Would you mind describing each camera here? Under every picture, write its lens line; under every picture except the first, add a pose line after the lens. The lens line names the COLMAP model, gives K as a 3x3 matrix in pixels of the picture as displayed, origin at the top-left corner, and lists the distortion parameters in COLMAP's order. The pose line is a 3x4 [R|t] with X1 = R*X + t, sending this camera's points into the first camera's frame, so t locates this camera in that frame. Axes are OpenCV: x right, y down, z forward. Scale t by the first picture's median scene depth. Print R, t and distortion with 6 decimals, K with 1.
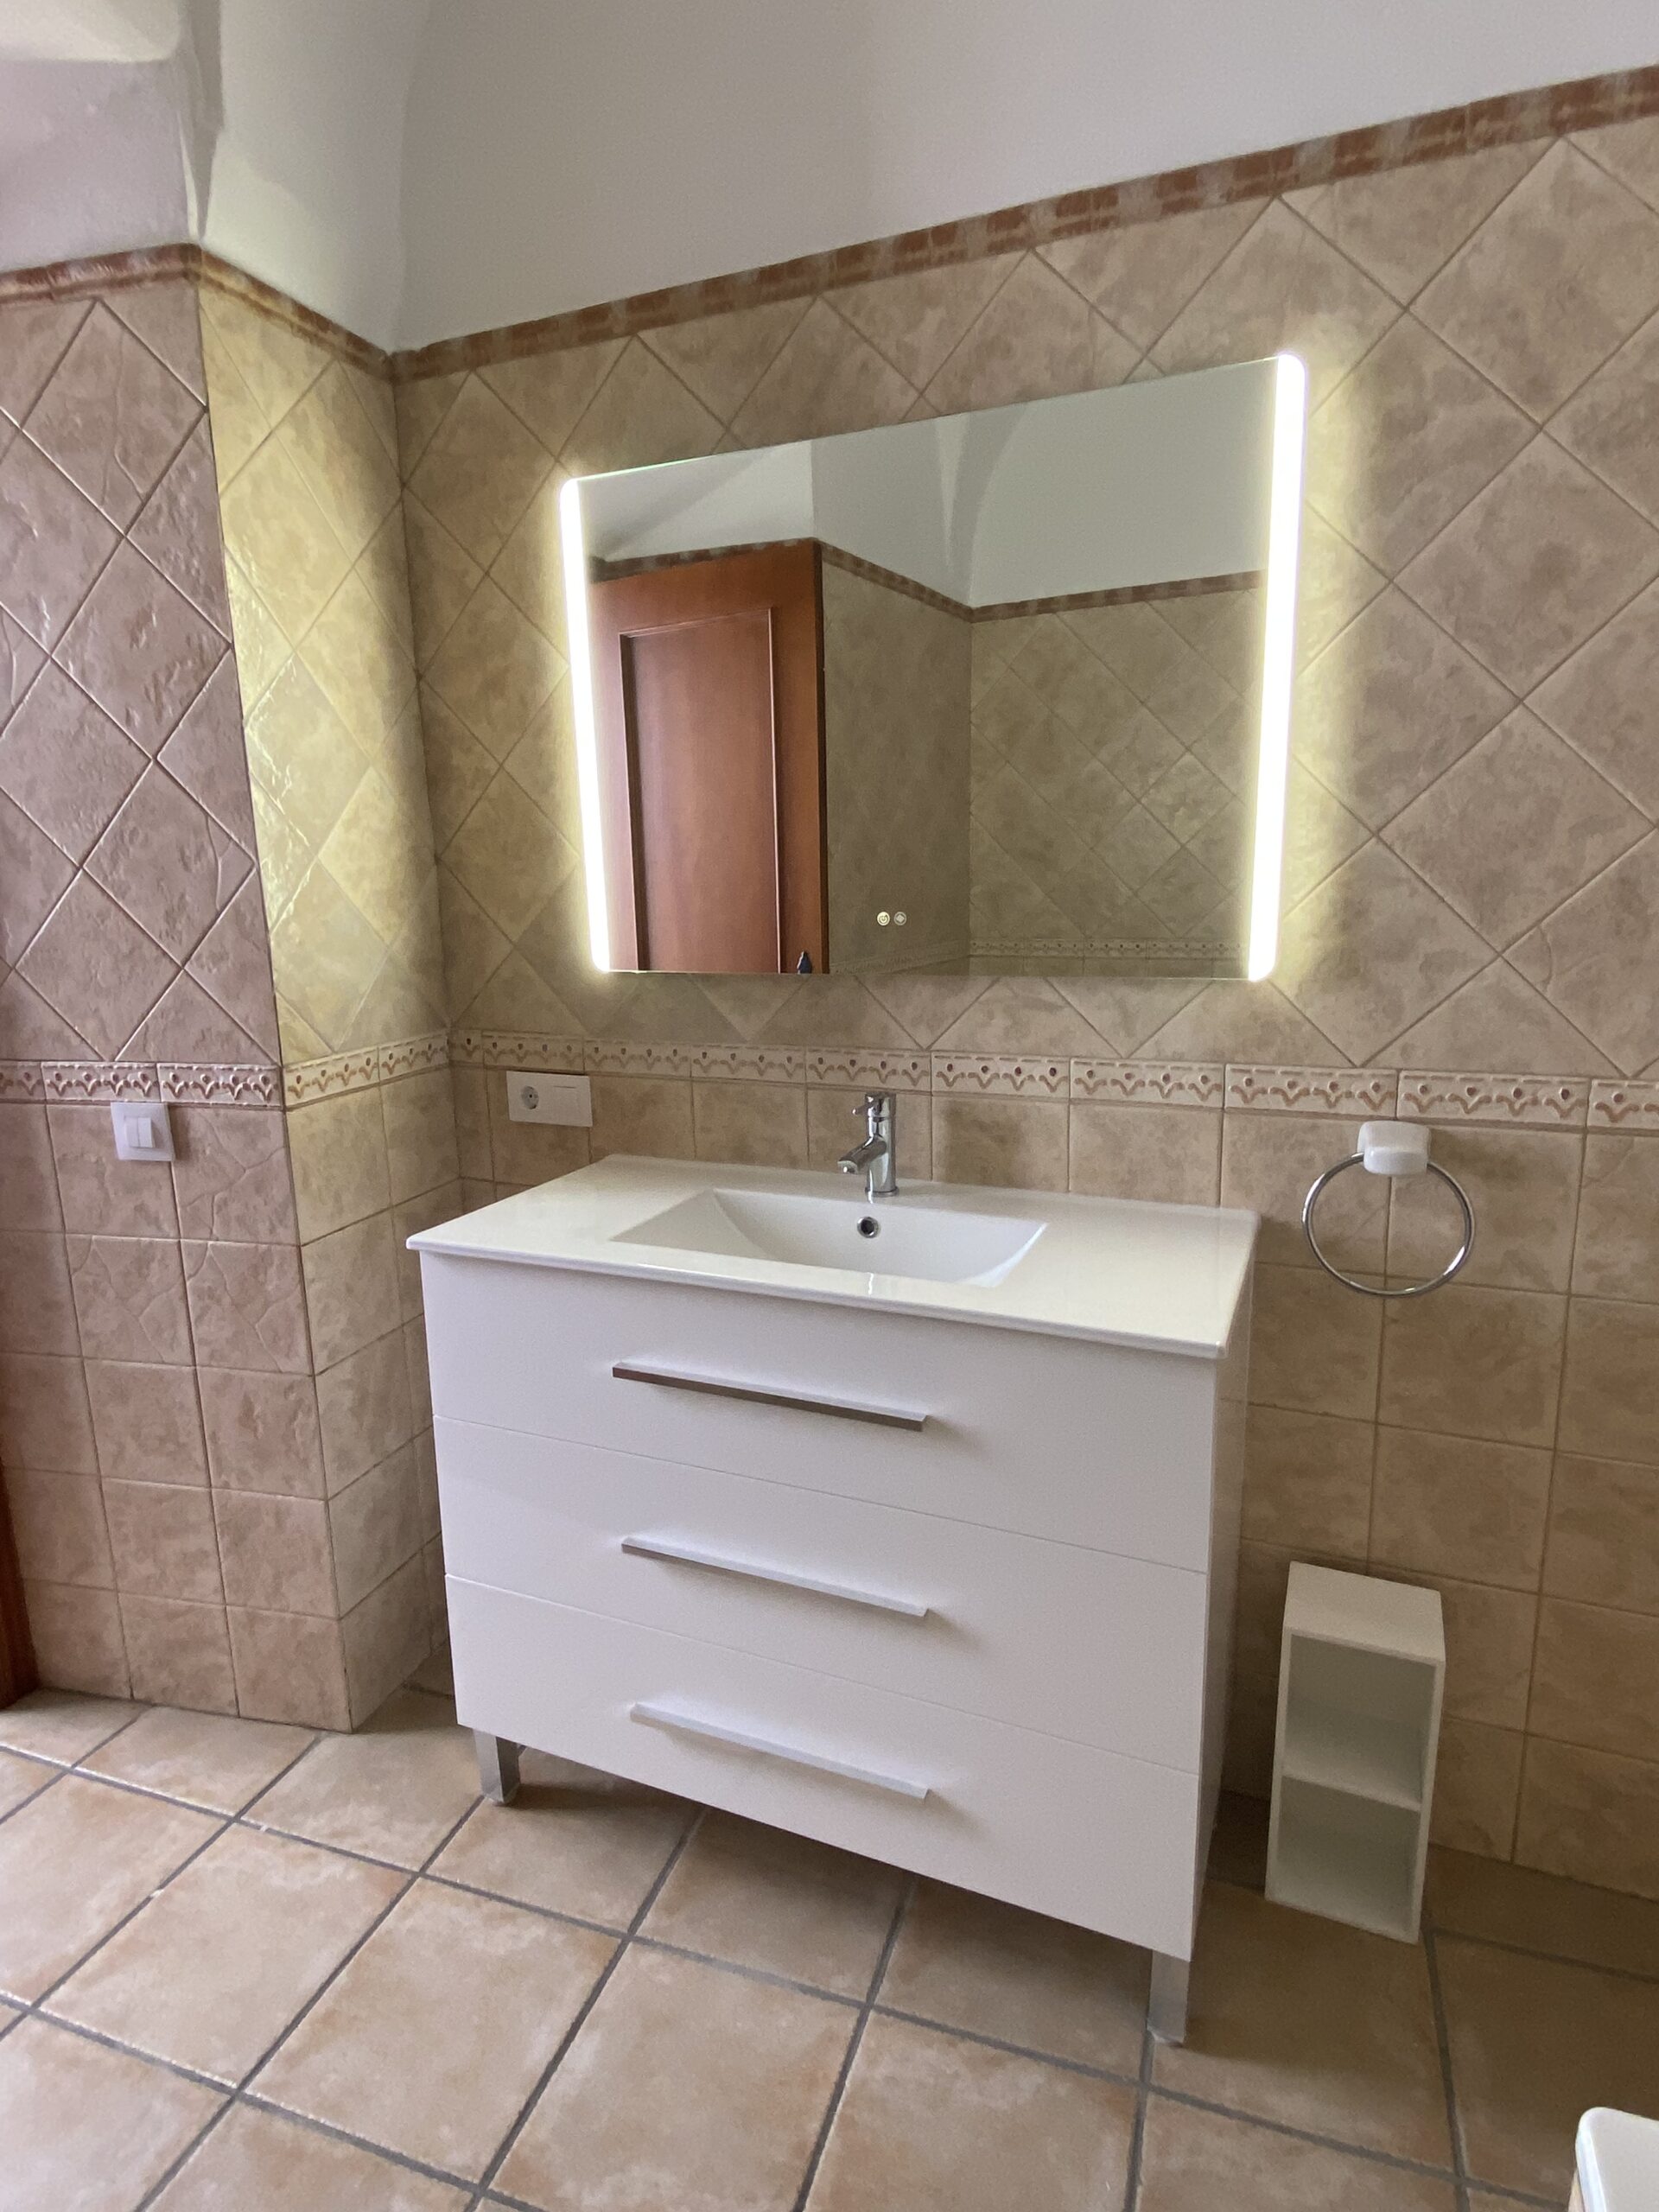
lens RADIAL K [[1161.5, 0, 829.5], [0, 1161.5, 1106.0], [0, 0, 1]] dist [-0.000079, -0.000809]
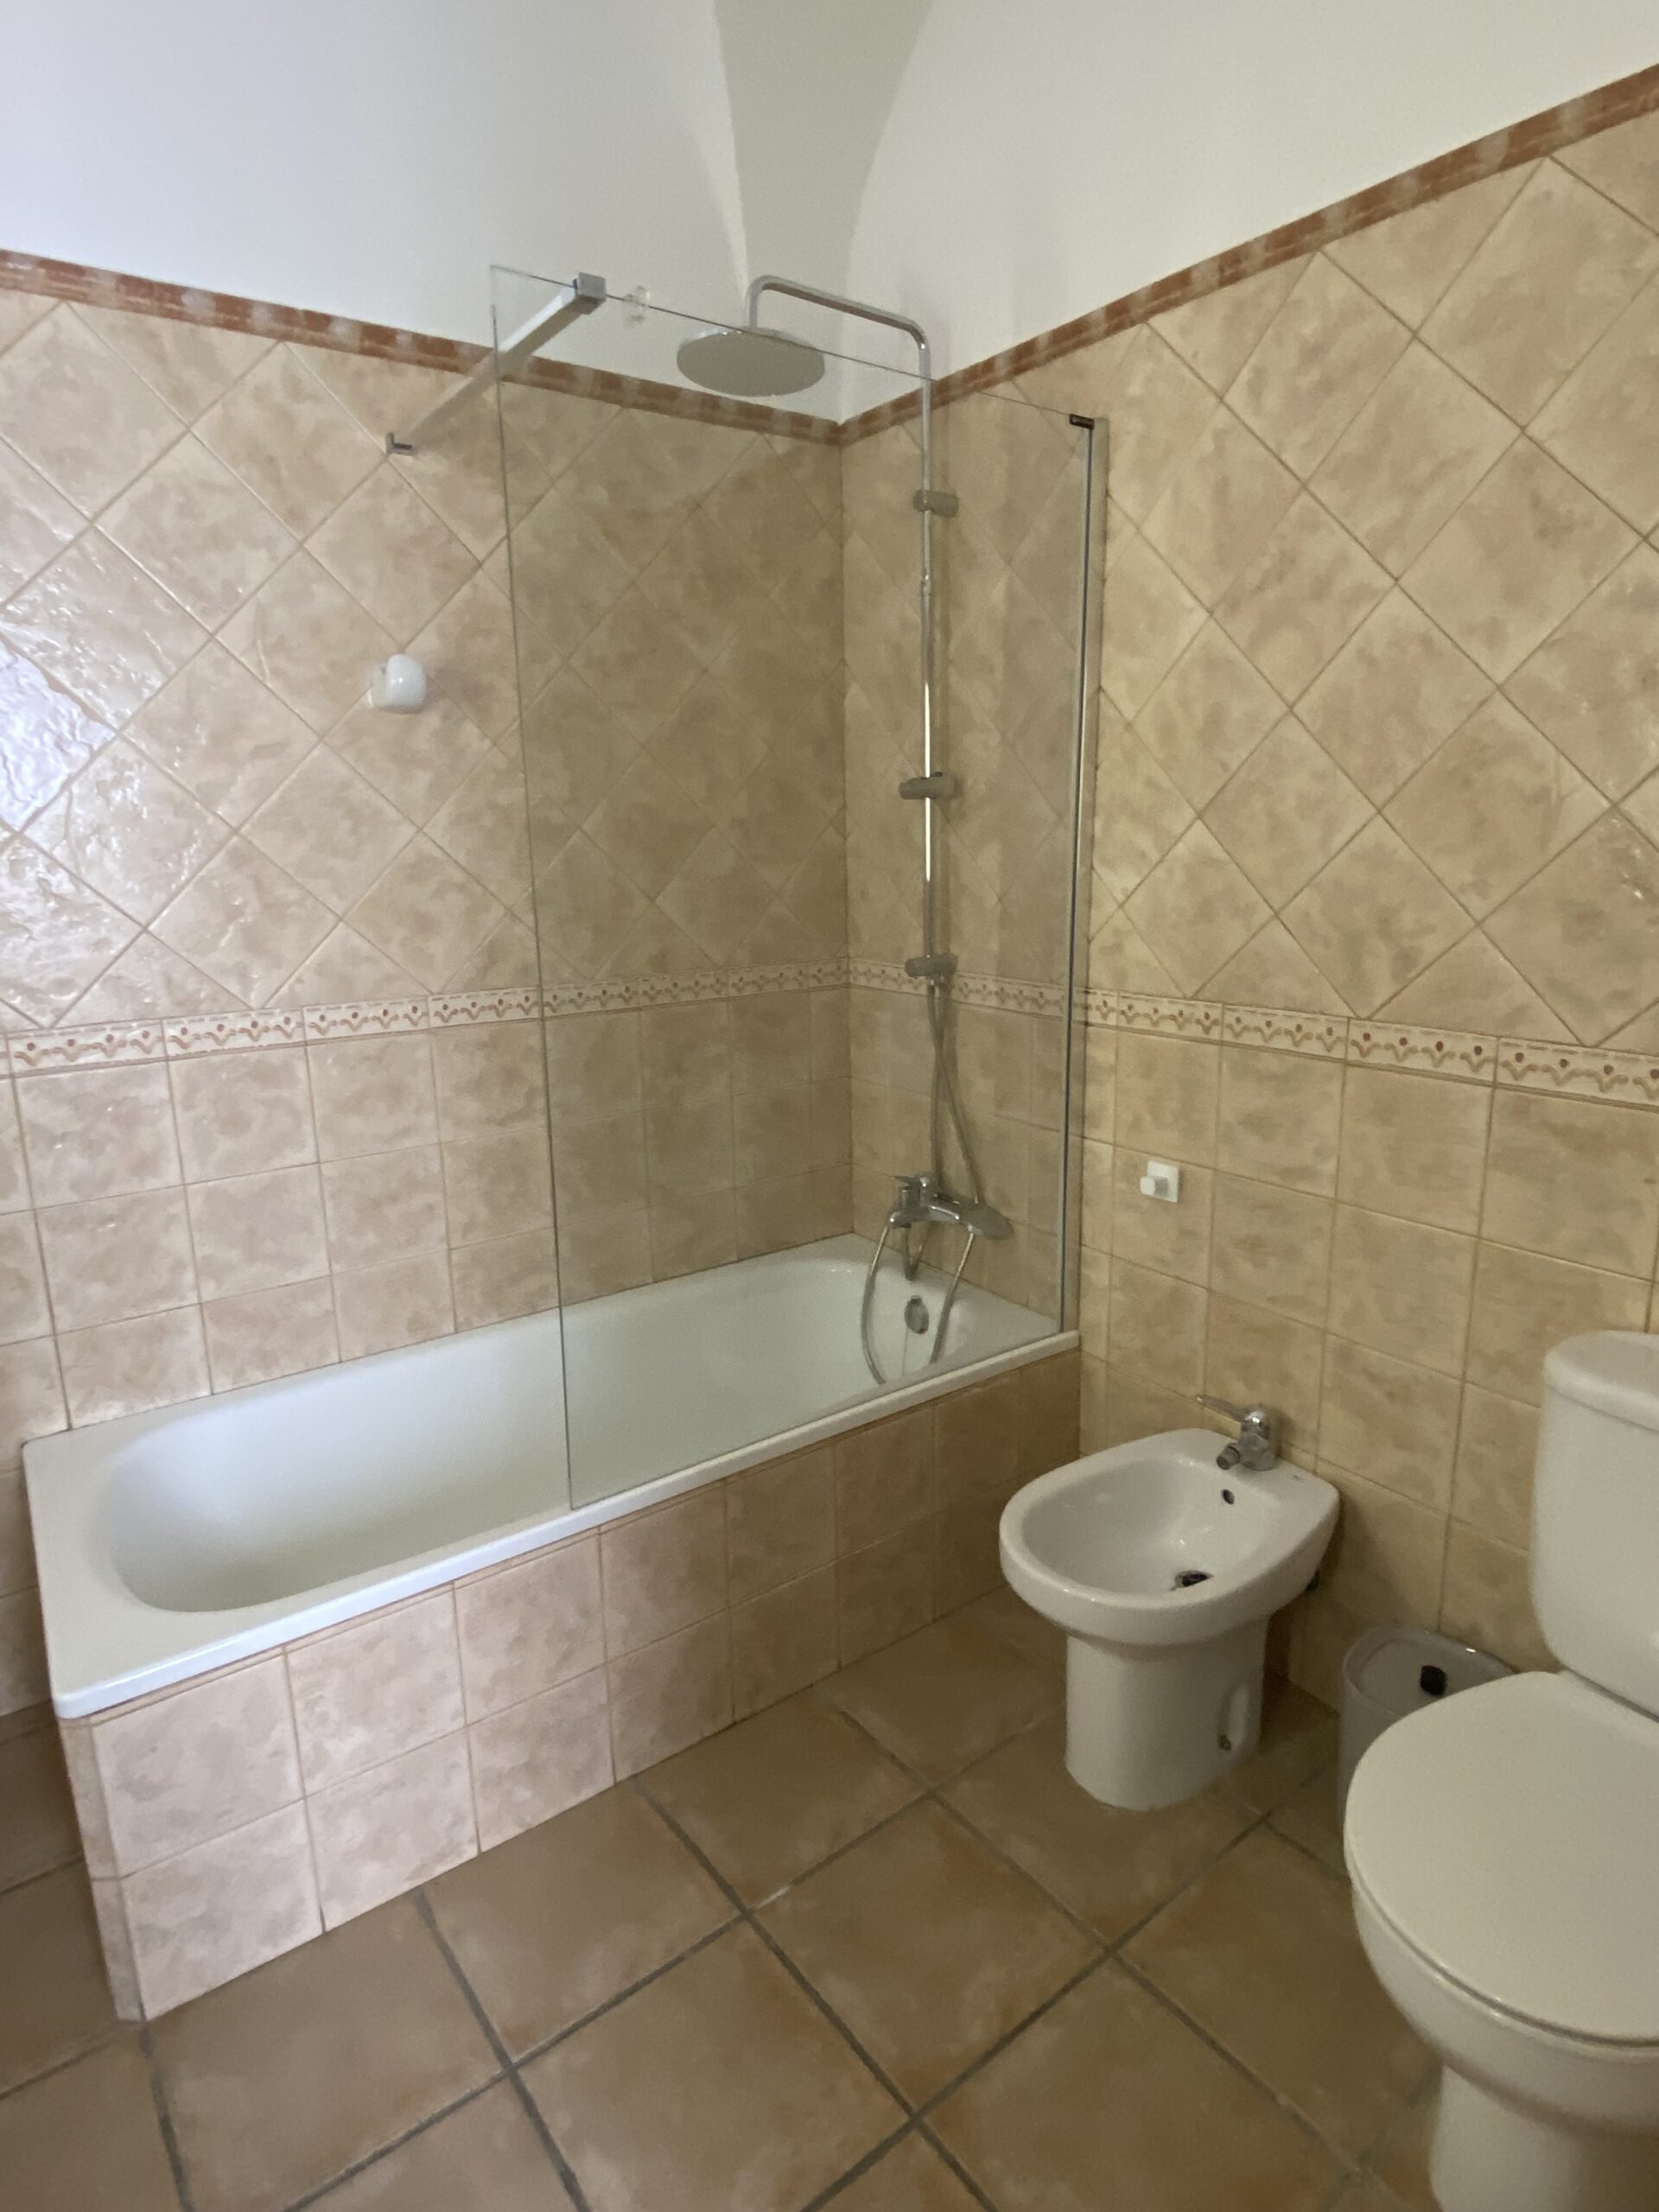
lens RADIAL K [[1208.5, 0, 829.5], [0, 1208.5, 1106.0], [0, 0, 1]] dist [0.022566, -0.021107]
pose [[0.851780, 0.124822, -0.508813, 0.463069], [-0.111141, 0.992149, 0.057338, 0.028855], [0.511976, 0.007711, 0.858965, -0.185547]]
